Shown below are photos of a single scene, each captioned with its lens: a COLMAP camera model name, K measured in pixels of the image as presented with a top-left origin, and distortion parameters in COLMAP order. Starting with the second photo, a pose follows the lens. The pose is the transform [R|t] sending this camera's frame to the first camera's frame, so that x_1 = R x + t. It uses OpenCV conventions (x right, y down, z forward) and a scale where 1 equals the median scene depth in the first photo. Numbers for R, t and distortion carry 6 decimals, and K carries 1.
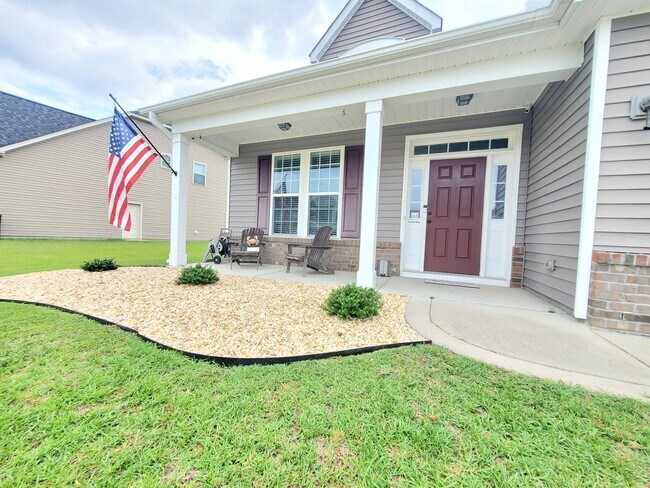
lens RADIAL K [[259.2, 0, 319.9], [0, 259.2, 245.8], [0, 0, 1]] dist [0.001252, -0.000566]
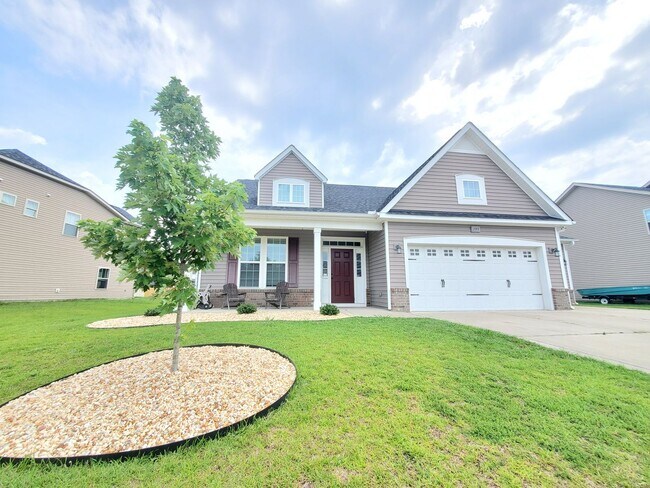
lens RADIAL K [[259.2, 0, 319.9], [0, 259.2, 245.8], [0, 0, 1]] dist [0.001252, -0.000566]
pose [[0.853772, 0.047698, 0.518457, -0.730761], [0.054760, 0.982045, -0.180525, 0.020163], [-0.517759, 0.182518, 0.835831, -0.701330]]
